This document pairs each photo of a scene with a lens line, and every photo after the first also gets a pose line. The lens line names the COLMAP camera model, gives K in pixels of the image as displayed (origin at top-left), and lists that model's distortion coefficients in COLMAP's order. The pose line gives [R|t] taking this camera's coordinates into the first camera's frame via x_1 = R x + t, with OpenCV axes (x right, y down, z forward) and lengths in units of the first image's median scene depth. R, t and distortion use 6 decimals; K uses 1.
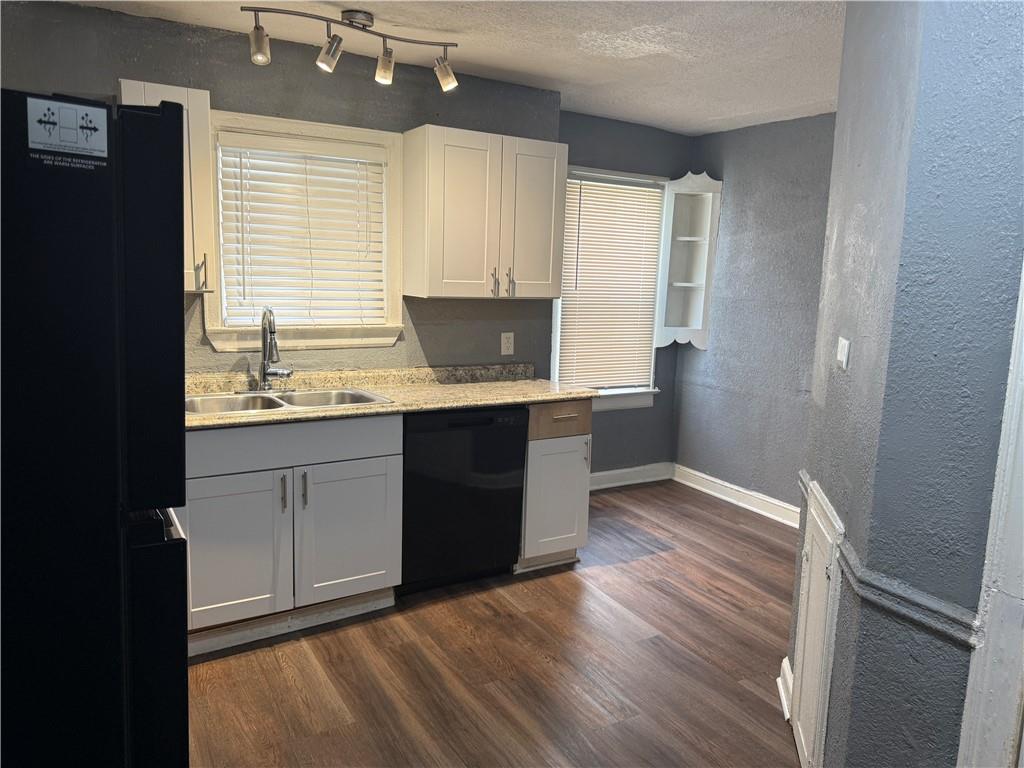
lens RADIAL K [[719.4, 0, 512.9], [0, 719.4, 384.7], [0, 0, 1]] dist [0.037559, -0.008147]
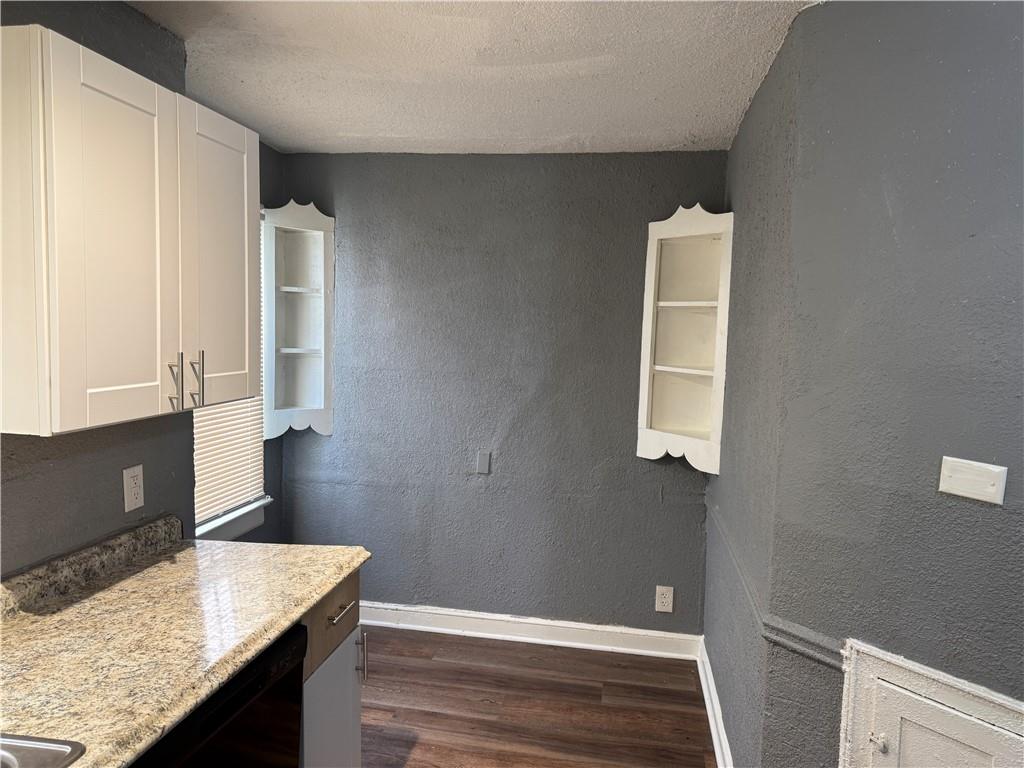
lens RADIAL K [[719.4, 0, 512.3], [0, 719.4, 377.6], [0, 0, 1]] dist [0.037559, -0.008147]
pose [[0.648200, -0.067229, 0.758496, -0.191161], [0.109191, 0.994007, -0.005209, -0.088511], [-0.753601, 0.086197, 0.651656, 0.376644]]
